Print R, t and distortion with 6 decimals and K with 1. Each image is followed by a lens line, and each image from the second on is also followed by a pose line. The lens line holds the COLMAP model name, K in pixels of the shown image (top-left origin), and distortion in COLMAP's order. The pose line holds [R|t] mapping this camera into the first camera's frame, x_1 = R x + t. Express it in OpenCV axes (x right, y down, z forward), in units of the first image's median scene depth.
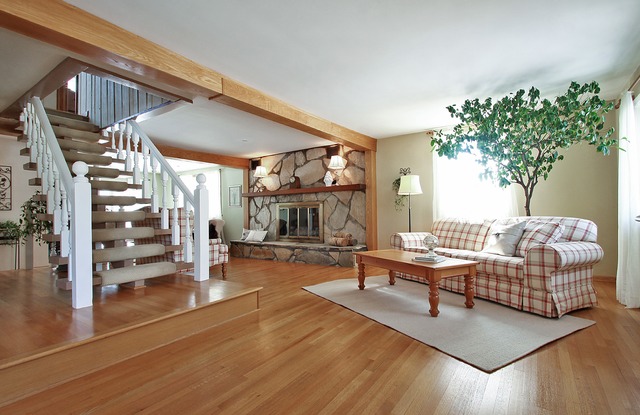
lens RADIAL K [[307.7, 0, 320.0], [0, 307.7, 207.5], [0, 0, 1]] dist [0.000630, -0.000026]
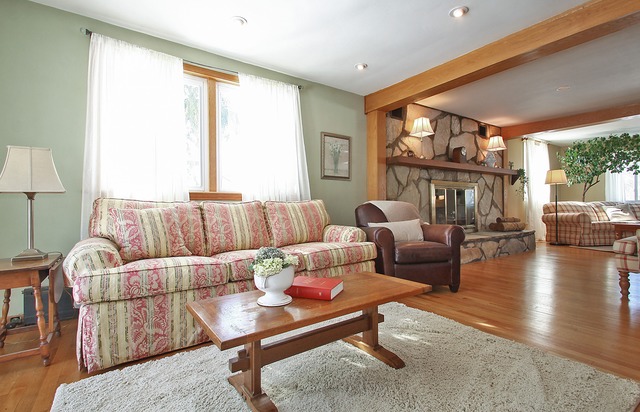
lens RADIAL K [[308.9, 0, 332.0], [0, 308.9, 202.2], [0, 0, 1]] dist [0.003269, 0.000208]
pose [[0.320711, 0.030961, 0.946671, -1.011565], [-0.010826, 0.999520, -0.029022, 0.066872], [-0.947115, -0.000941, 0.320892, 1.186347]]
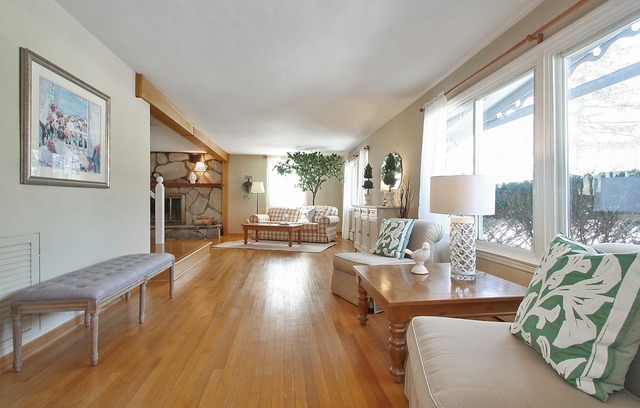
lens RADIAL K [[293.9, 0, 330.9], [0, 293.9, 202.3], [0, 0, 1]] dist [0.001177, 0.000096]
pose [[0.721092, 0.016480, 0.692644, -0.448807], [-0.027111, 0.999623, 0.004440, -0.005674], [-0.692309, -0.021980, 0.721266, -0.389676]]
